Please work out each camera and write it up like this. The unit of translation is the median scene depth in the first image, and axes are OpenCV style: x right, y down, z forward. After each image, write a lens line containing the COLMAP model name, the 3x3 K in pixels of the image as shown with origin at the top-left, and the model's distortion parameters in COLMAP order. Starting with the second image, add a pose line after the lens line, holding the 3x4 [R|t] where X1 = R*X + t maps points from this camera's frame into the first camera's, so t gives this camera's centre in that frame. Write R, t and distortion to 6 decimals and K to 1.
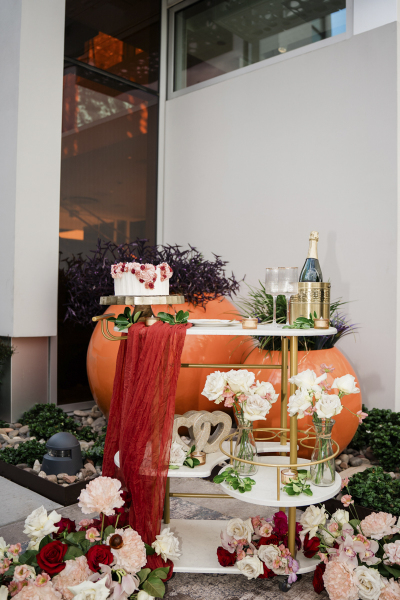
lens RADIAL K [[571.6, 0, 218.8], [0, 571.6, 296.1], [0, 0, 1]] dist [-0.068687, 0.000000]
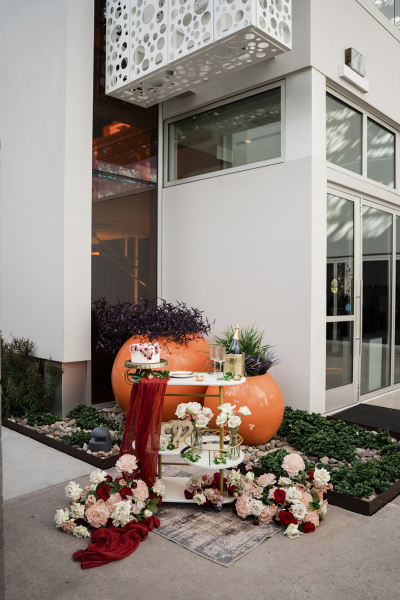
lens RADIAL K [[518.6, 0, 198.3], [0, 518.6, 296.1], [0, 0, 1]] dist [-0.082100, 0.038419]
pose [[0.999199, -0.006837, -0.039439, 0.115390], [0.007533, 0.999818, 0.017522, -0.252363], [0.039312, -0.017805, 0.999068, -0.744524]]
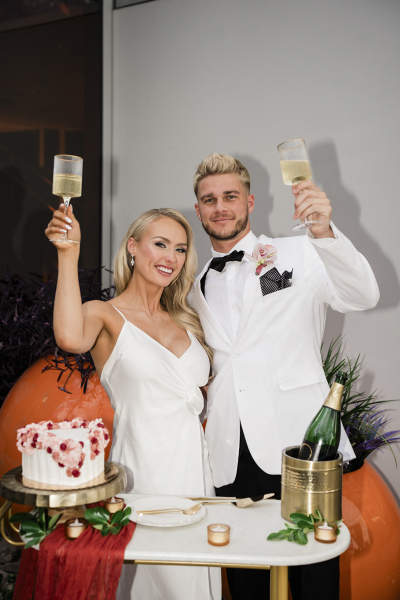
lens RADIAL K [[903.3, 0, 198.4], [0, 903.3, 305.6], [0, 0, 1]] dist [0.299430, 0.000000]
pose [[0.999842, 0.011970, -0.013157, 0.038392], [-0.010746, 0.995933, 0.089452, -0.303918], [0.014174, -0.089296, 0.995904, -0.066492]]
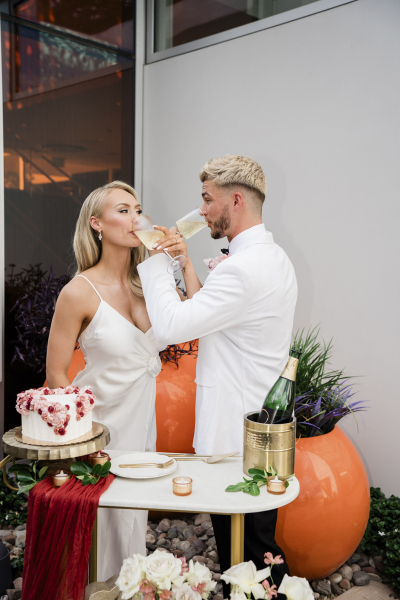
lens RADIAL K [[701.9, 0, 193.8], [0, 701.9, 303.1], [0, 0, 1]] dist [0.118049, 0.000000]
pose [[0.996983, 0.014602, -0.076232, 0.132171], [-0.008110, 0.996366, 0.084784, -0.270405], [0.077193, -0.083910, 0.993479, 0.048180]]
